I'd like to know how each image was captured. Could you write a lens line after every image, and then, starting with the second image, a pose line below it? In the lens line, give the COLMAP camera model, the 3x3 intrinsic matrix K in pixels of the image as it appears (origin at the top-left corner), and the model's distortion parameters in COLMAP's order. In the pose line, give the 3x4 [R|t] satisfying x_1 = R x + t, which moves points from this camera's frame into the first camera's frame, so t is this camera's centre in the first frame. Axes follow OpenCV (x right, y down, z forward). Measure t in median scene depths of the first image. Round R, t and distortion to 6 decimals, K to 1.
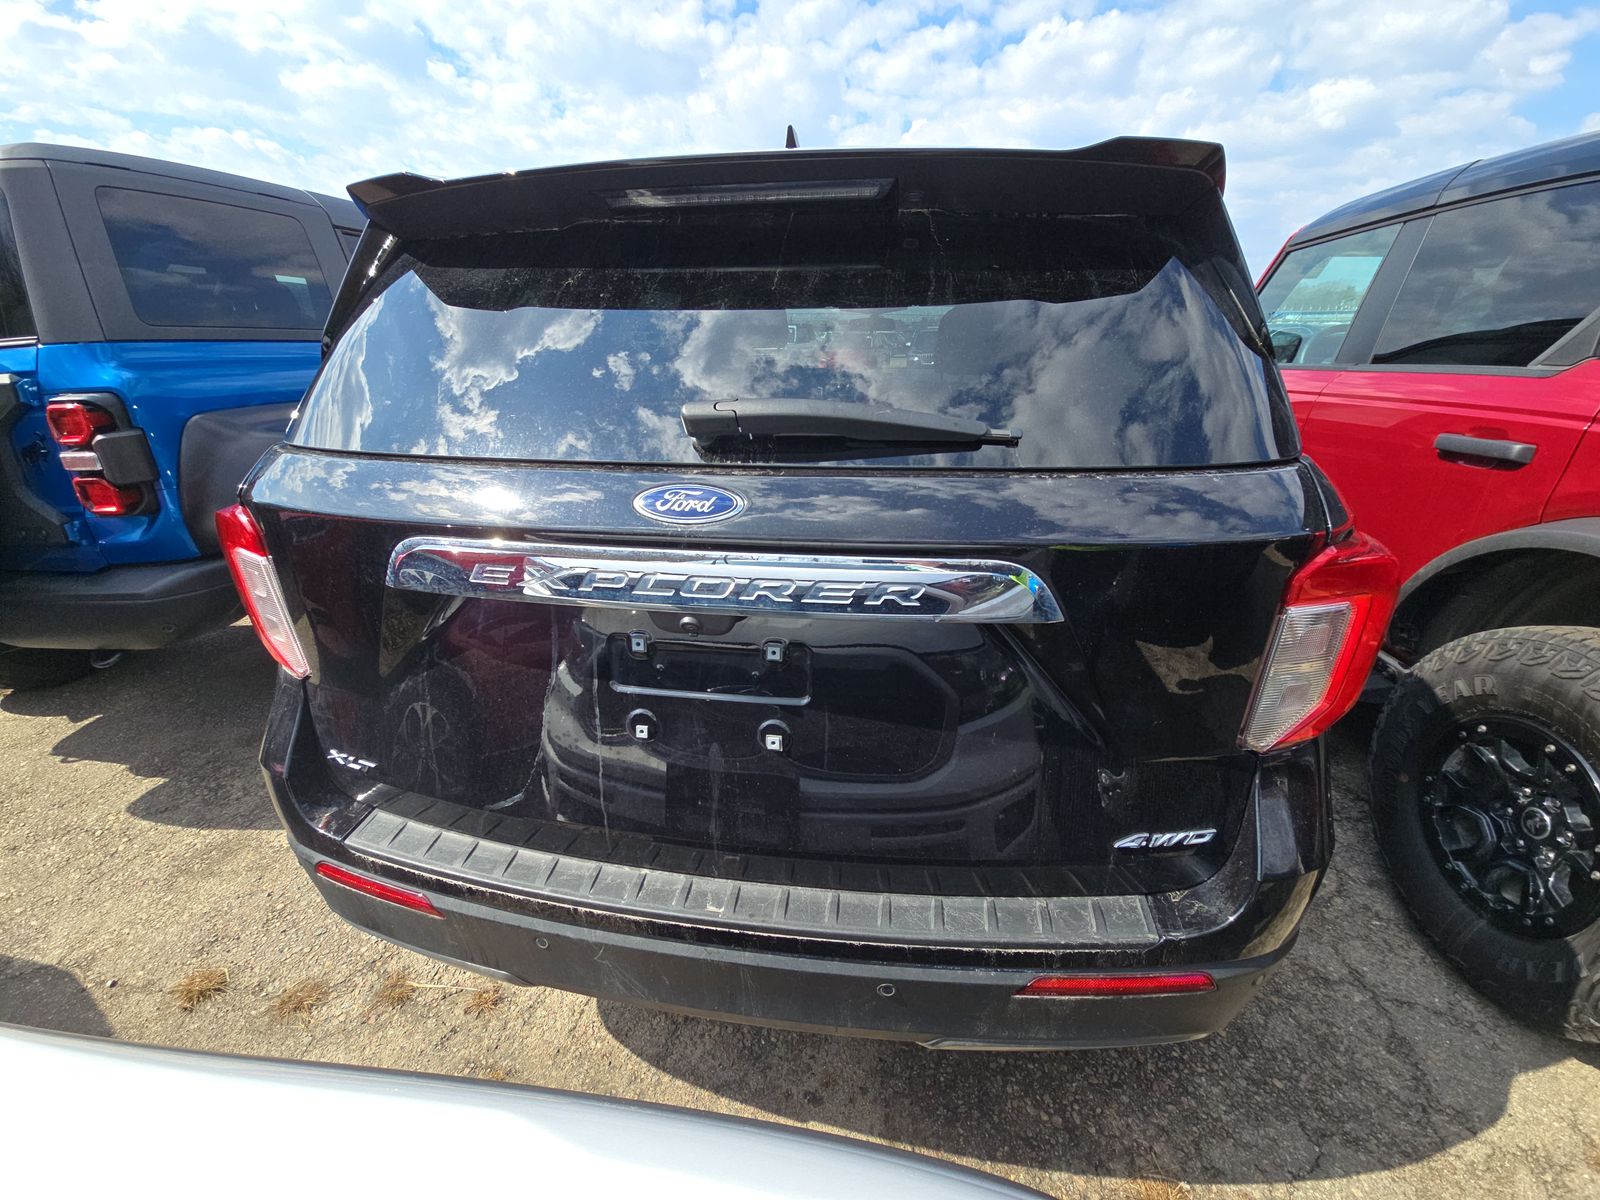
lens RADIAL K [[637.4, 0, 800.0], [0, 637.4, 600.0], [0, 0, 1]] dist [0.008900, 0.000040]
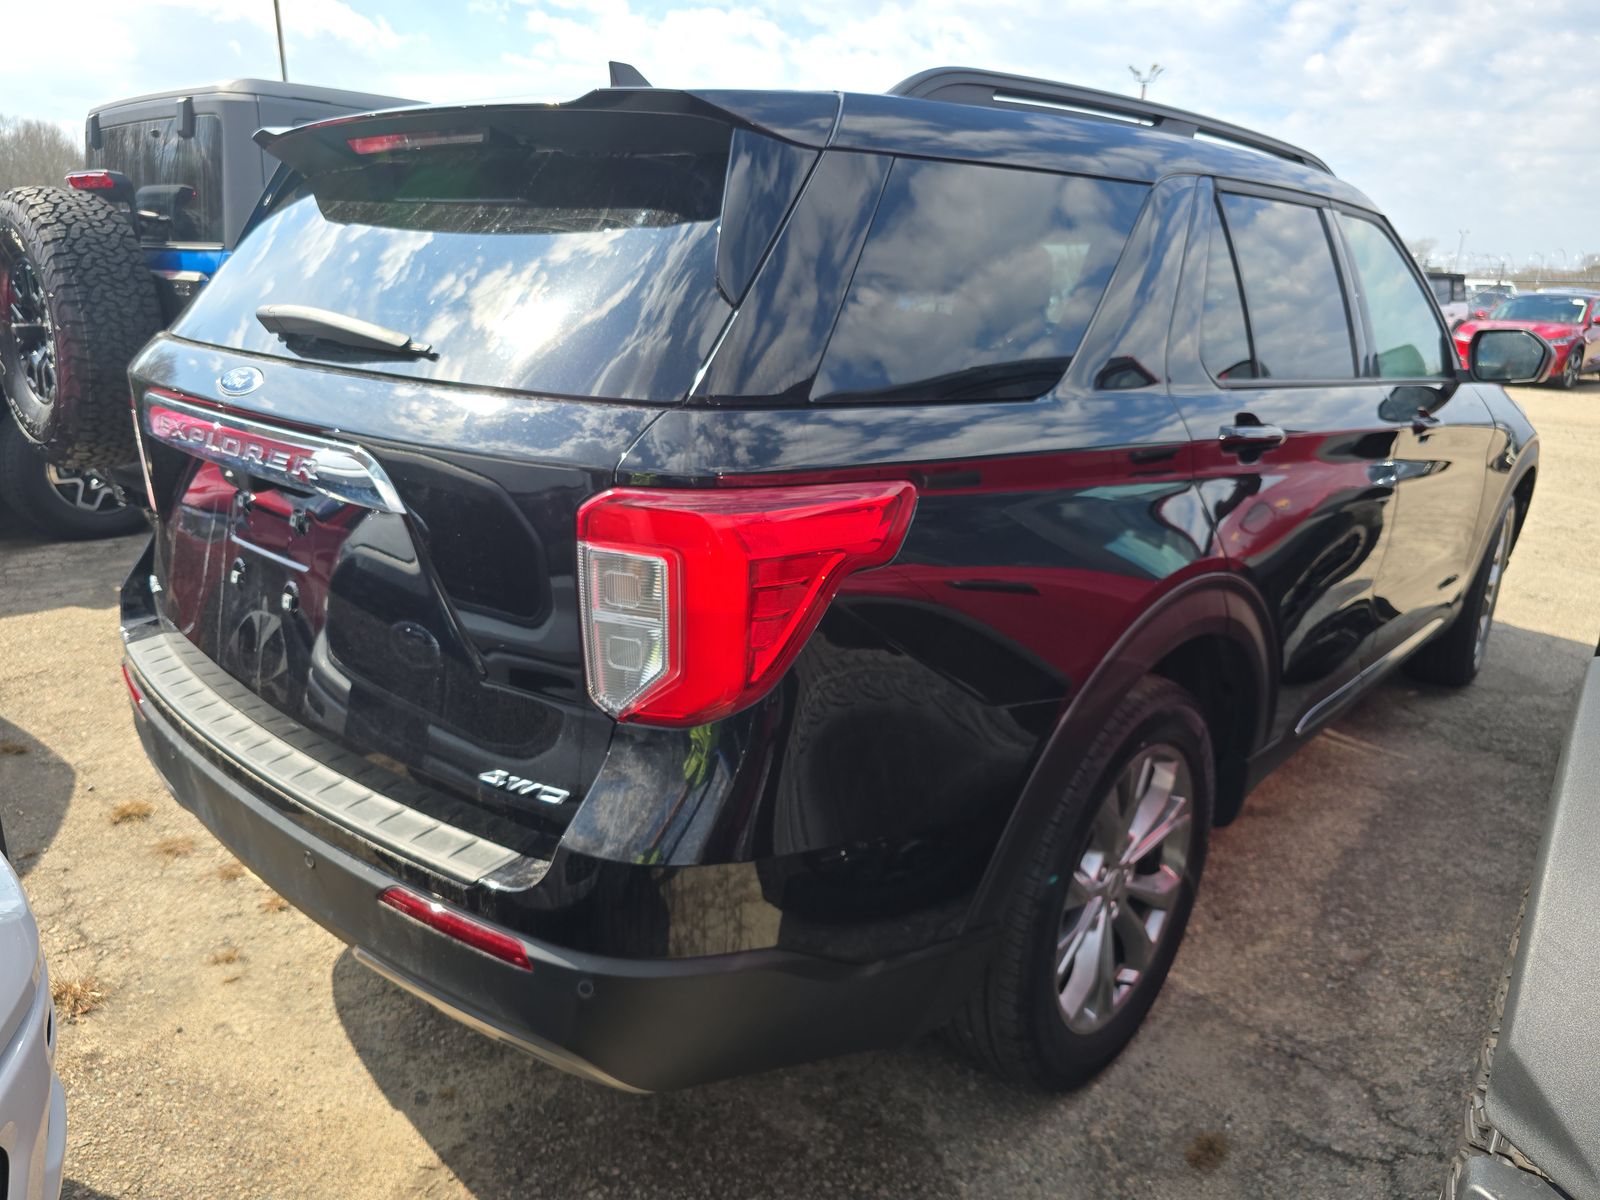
lens RADIAL K [[1074.6, 0, 800.0], [0, 1074.6, 600.0], [0, 0, 1]] dist [0.005405, 0.000661]
pose [[0.846394, 0.197230, -0.494690, 1.623593], [-0.248541, 0.967821, -0.039379, 0.067175], [0.471004, 0.156281, 0.868177, -0.224224]]
